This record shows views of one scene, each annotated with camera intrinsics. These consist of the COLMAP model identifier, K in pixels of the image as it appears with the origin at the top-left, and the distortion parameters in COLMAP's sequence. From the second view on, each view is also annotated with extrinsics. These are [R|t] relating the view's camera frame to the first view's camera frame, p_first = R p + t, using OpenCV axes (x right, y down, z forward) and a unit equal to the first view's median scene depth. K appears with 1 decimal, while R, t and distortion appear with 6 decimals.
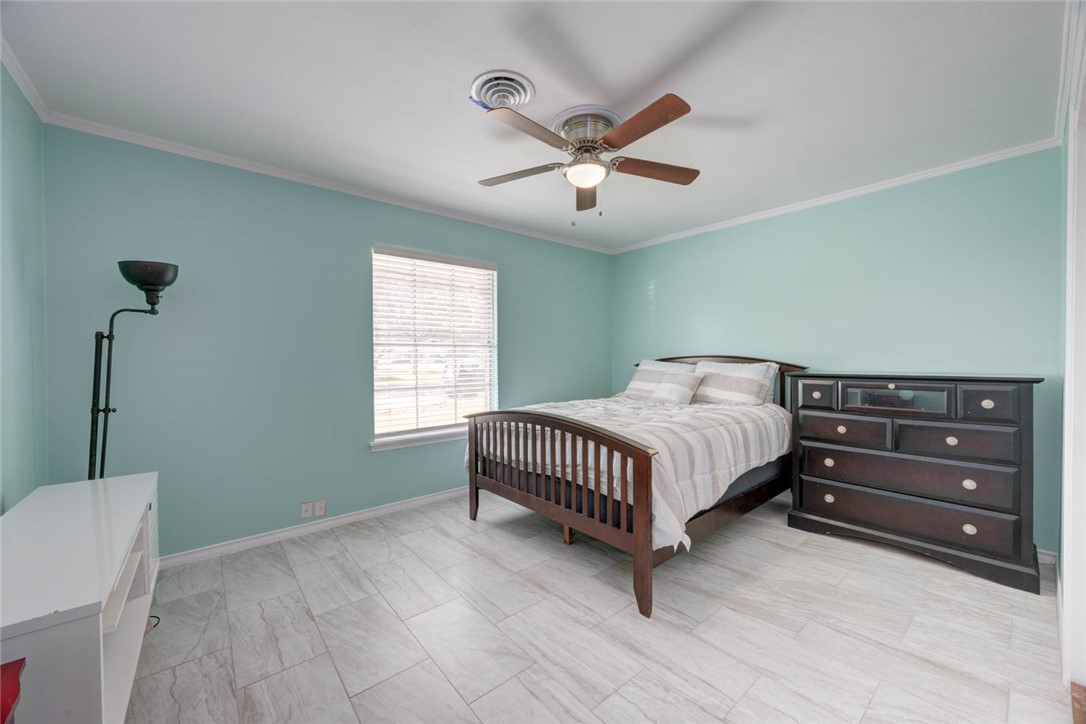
lens RADIAL K [[417.3, 0, 548.0], [0, 417.3, 362.9], [0, 0, 1]] dist [-0.001760, -0.000033]
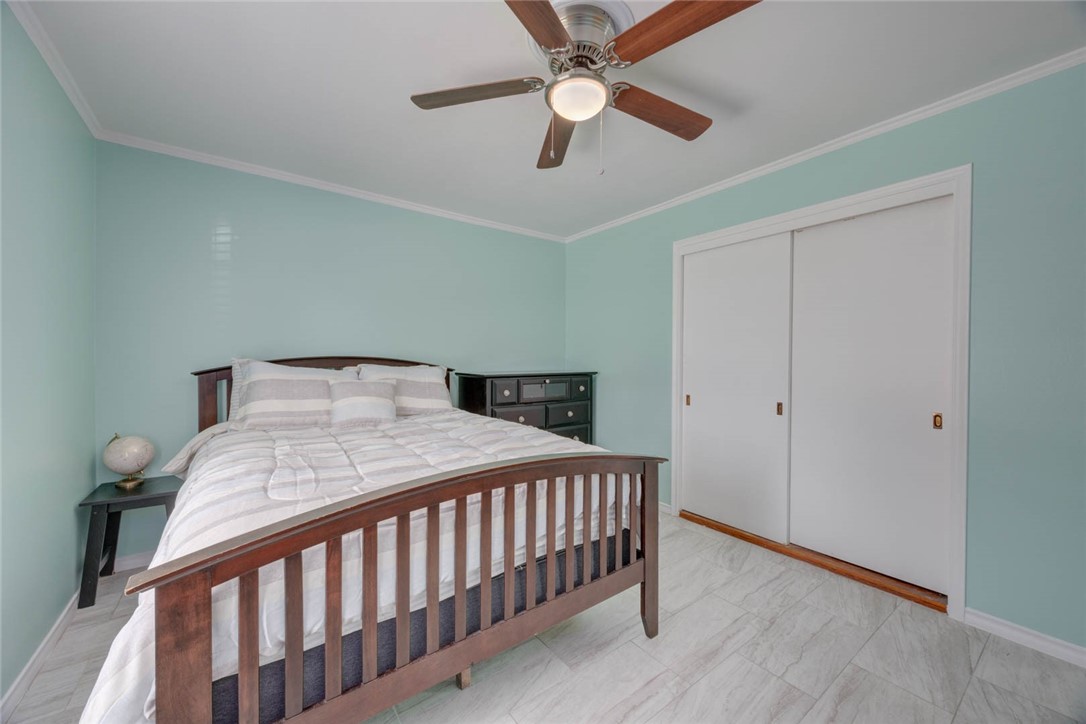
lens RADIAL K [[417.3, 0, 548.1], [0, 417.3, 362.1], [0, 0, 1]] dist [-0.001760, -0.000033]
pose [[0.062558, -0.002816, 0.998037, -0.554634], [0.006605, 0.999975, 0.002407, -0.011047], [-0.998020, 0.006441, 0.062575, 0.910878]]
